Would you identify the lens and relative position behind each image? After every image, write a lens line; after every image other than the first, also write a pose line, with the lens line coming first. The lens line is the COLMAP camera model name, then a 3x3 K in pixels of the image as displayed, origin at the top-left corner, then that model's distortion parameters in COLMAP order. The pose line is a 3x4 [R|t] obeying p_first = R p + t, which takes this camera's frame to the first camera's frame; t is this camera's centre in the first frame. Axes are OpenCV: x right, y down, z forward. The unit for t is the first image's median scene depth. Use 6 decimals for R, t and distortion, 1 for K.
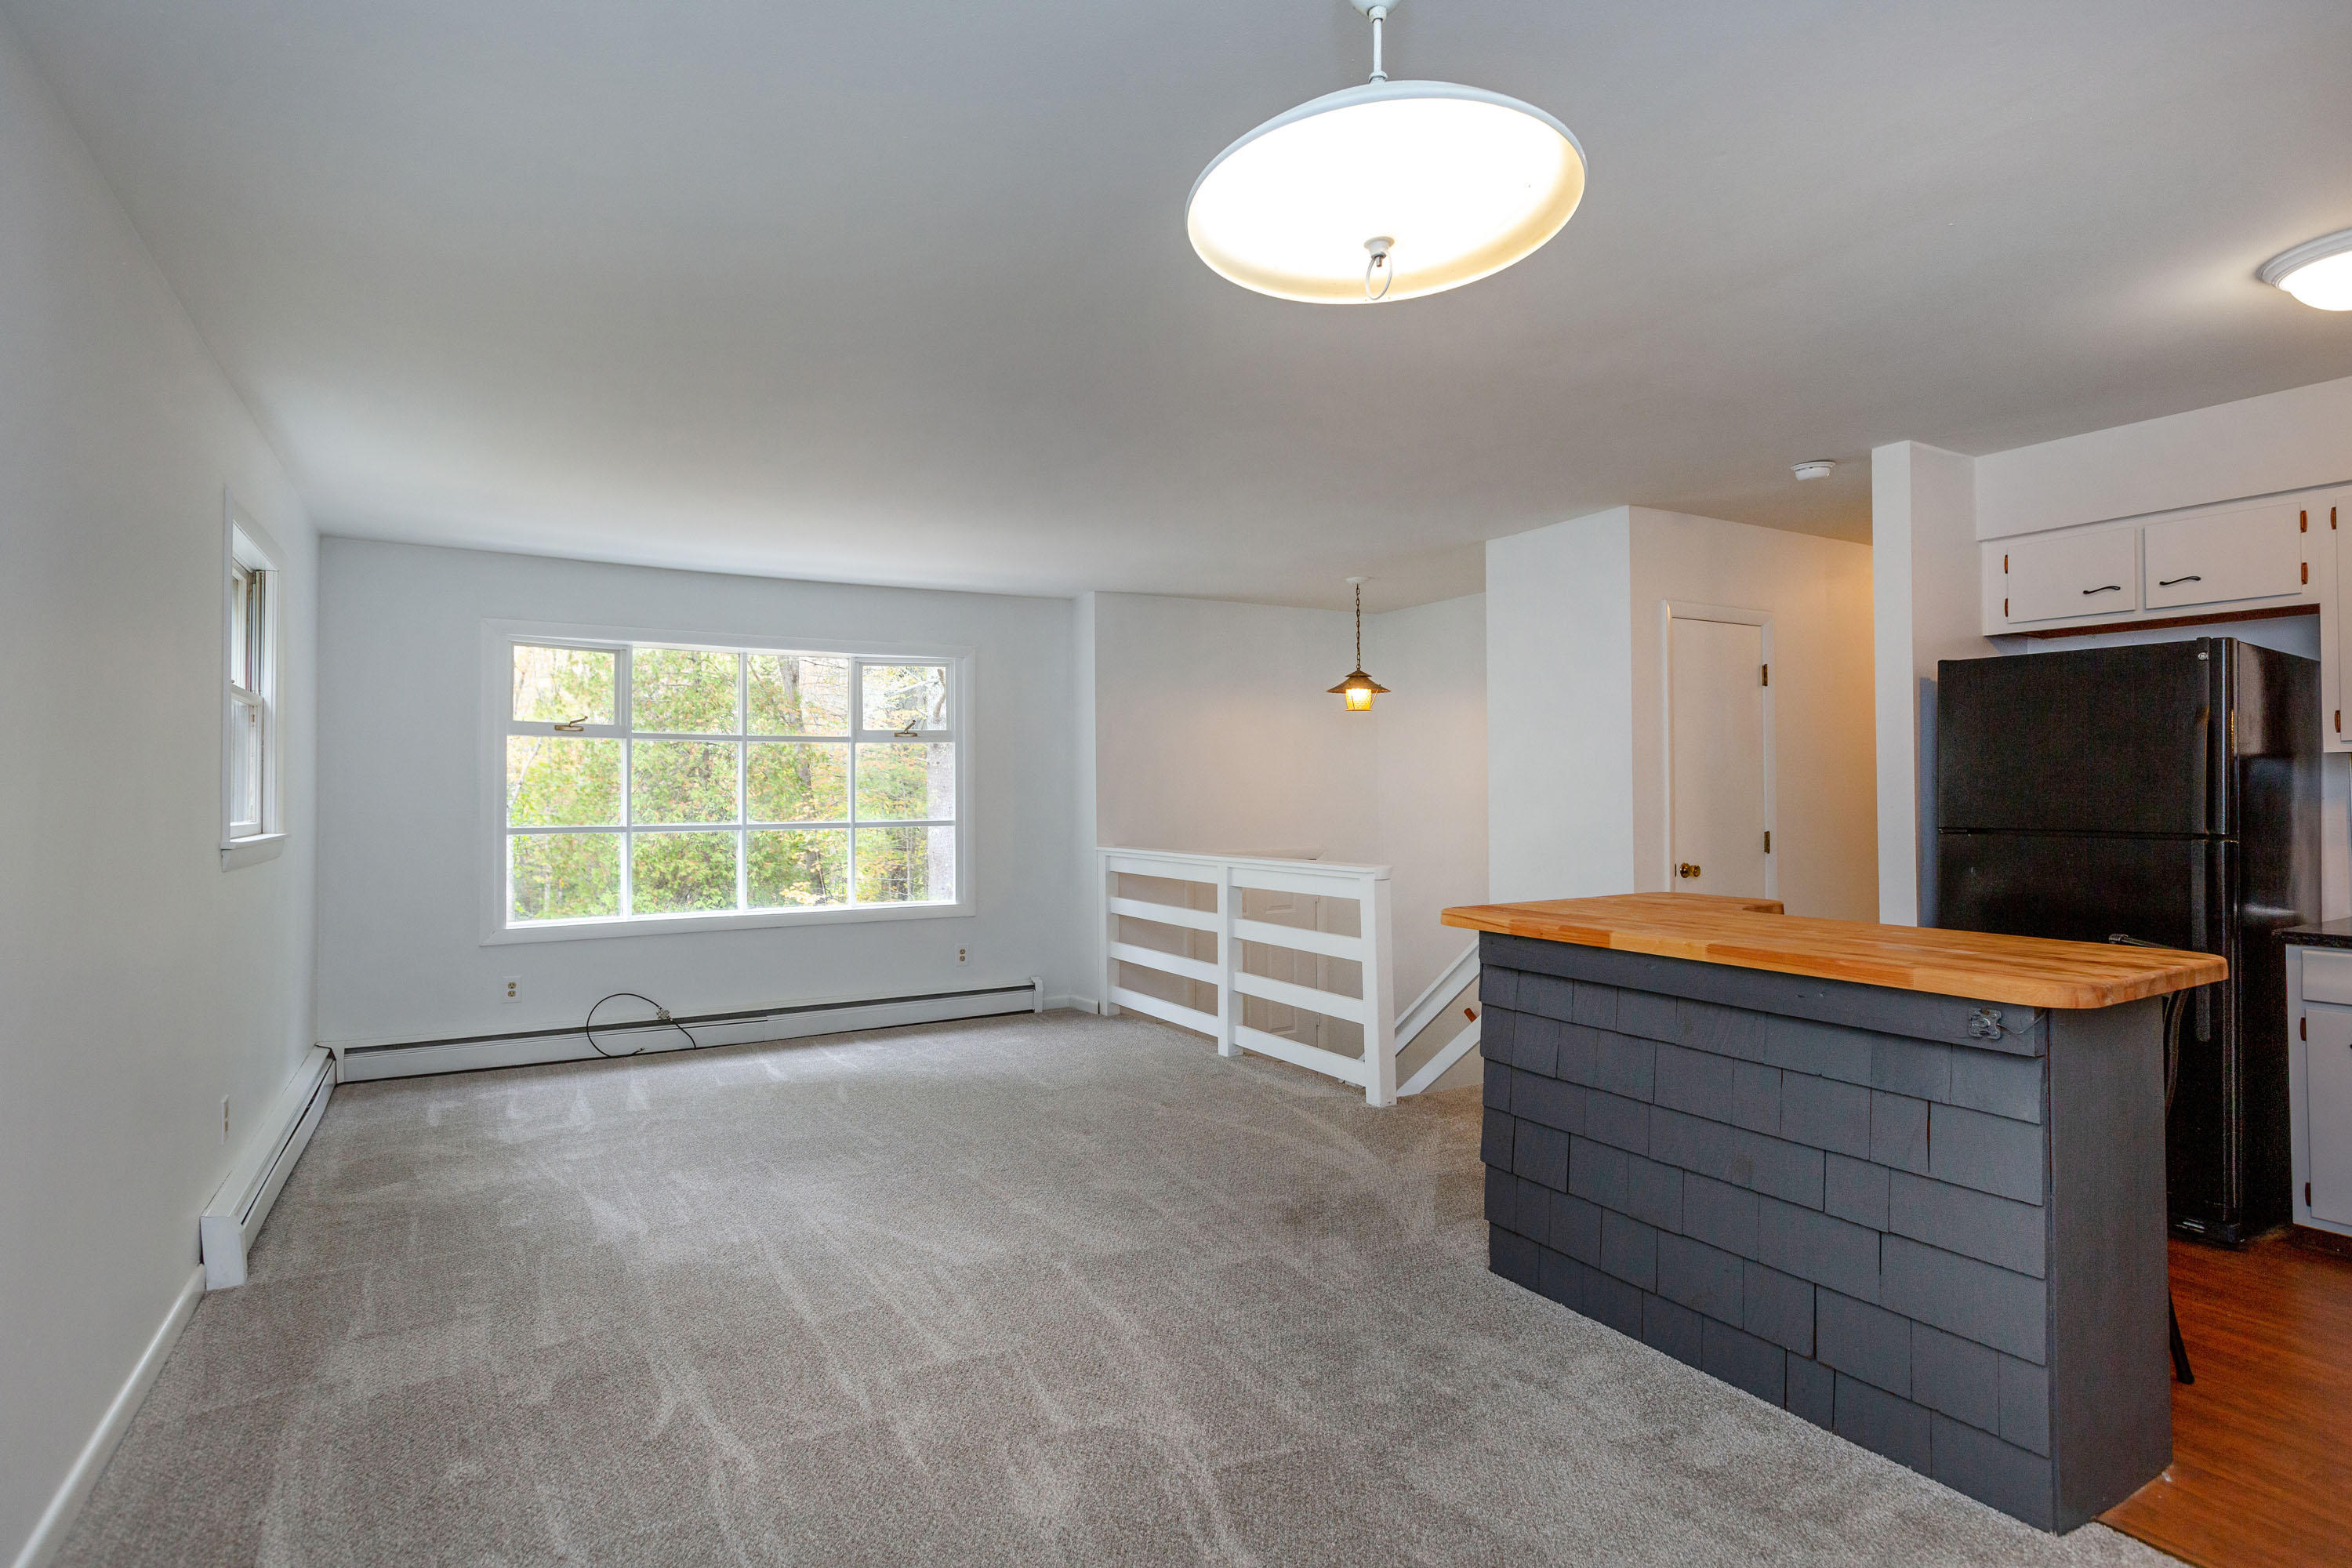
lens RADIAL K [[1185.1, 0, 1176.0], [0, 1185.1, 784.0], [0, 0, 1]] dist [0.000481, -0.000346]
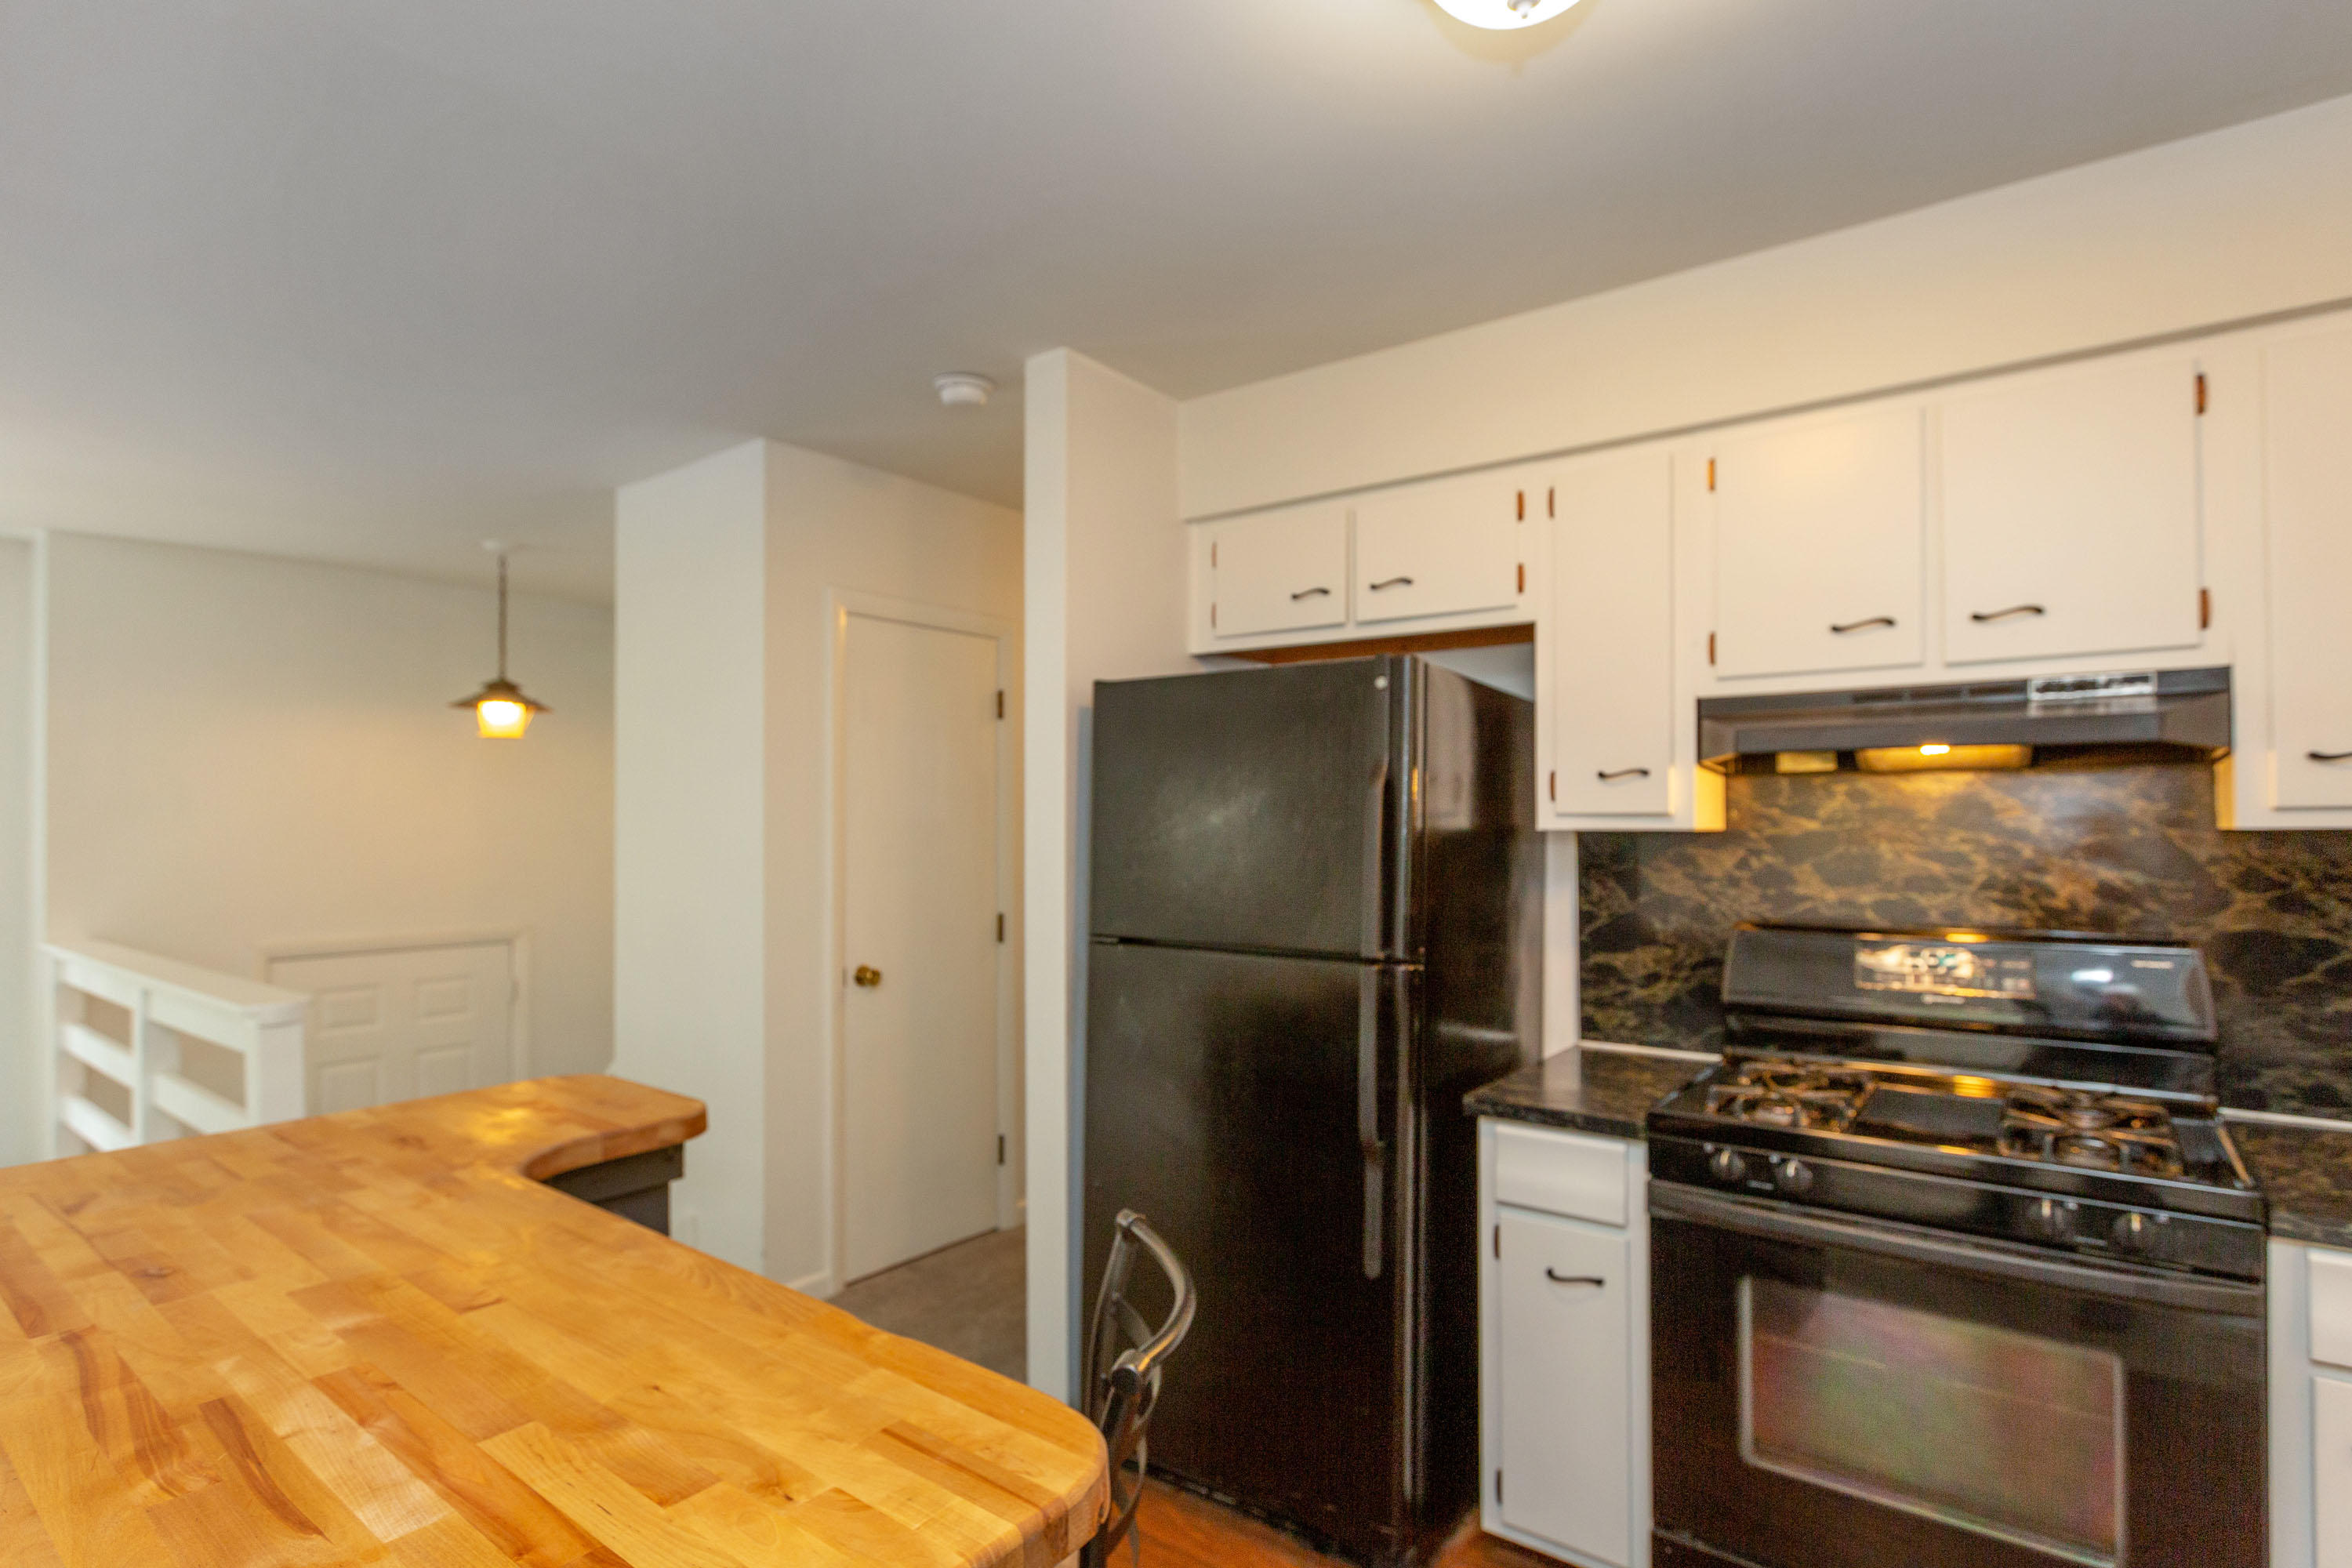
lens RADIAL K [[1159.0, 0, 1176.7], [0, 1159.0, 830.3], [0, 0, 1]] dist [-0.000071, -0.000342]
pose [[0.923555, 0.004909, 0.383435, 0.283234], [-0.008003, 0.999947, 0.006475, -0.016240], [-0.383383, -0.009049, 0.923545, 0.248097]]
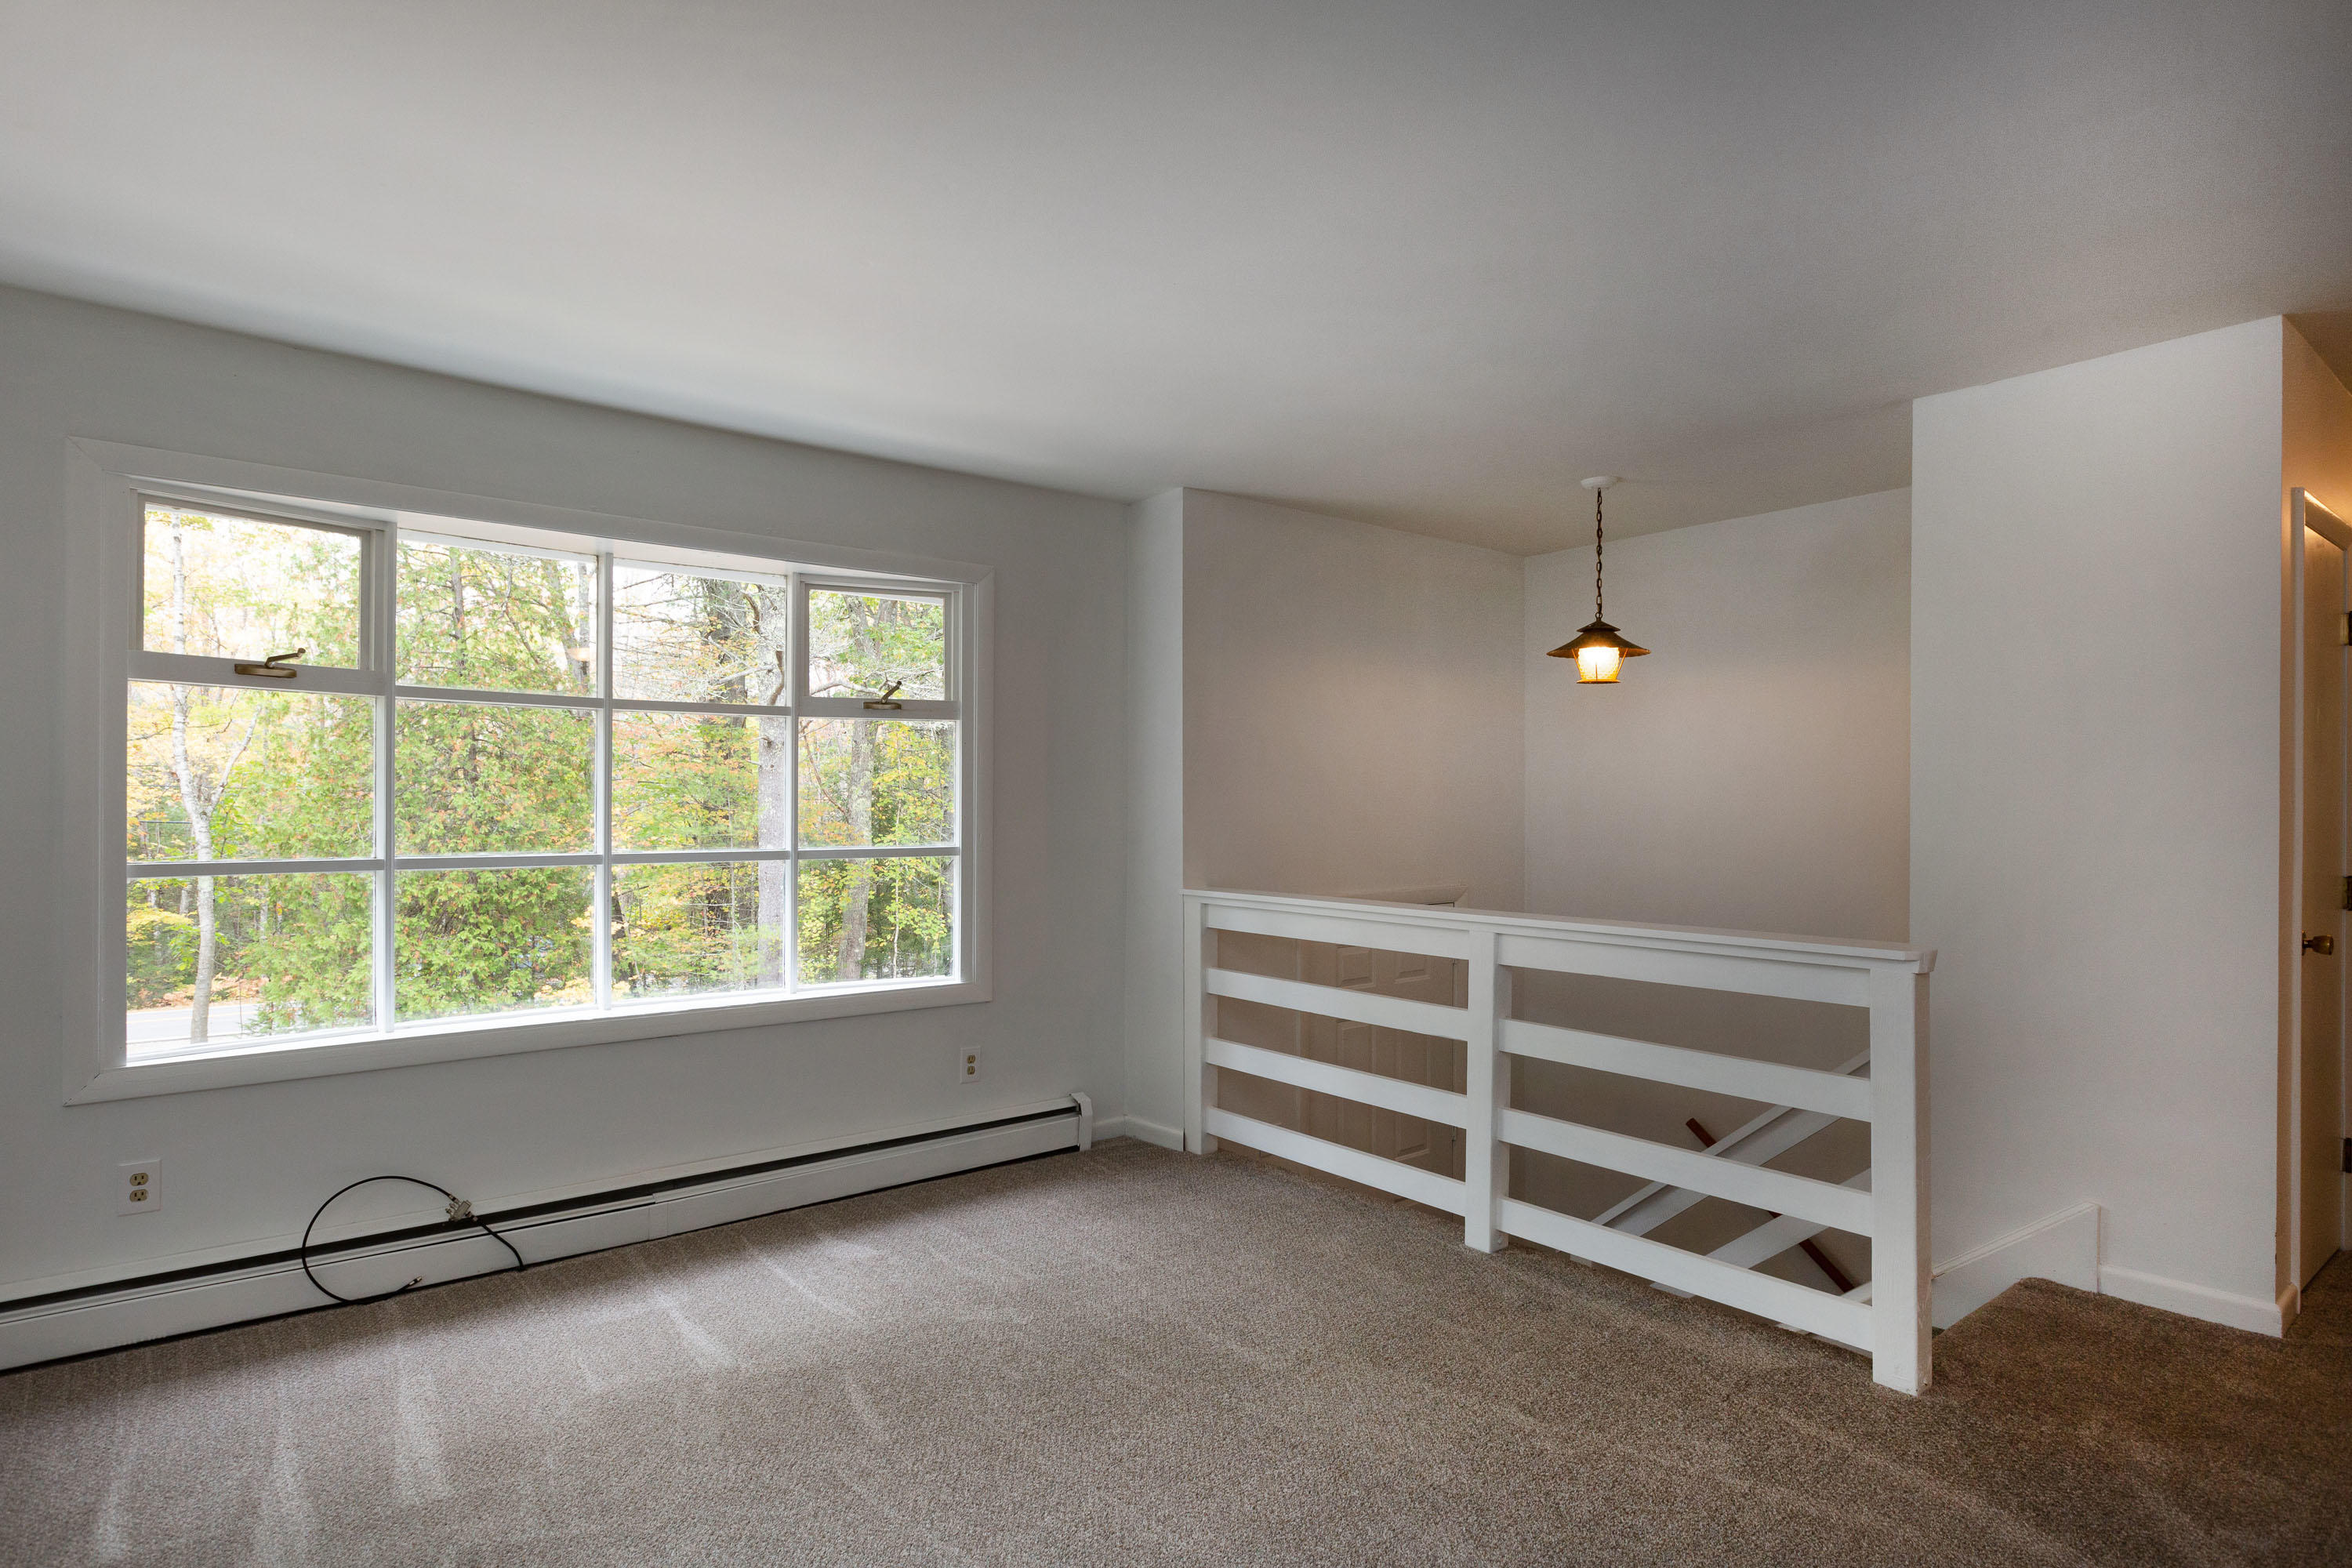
lens RADIAL K [[1223.8, 0, 1178.2], [0, 1223.8, 813.9], [0, 0, 1]] dist [-0.002019, -0.001138]
pose [[0.988247, 0.008288, 0.152638, -0.194677], [-0.010495, 0.999852, 0.013657, 0.003959], [-0.152502, -0.015098, 0.988188, 0.401441]]
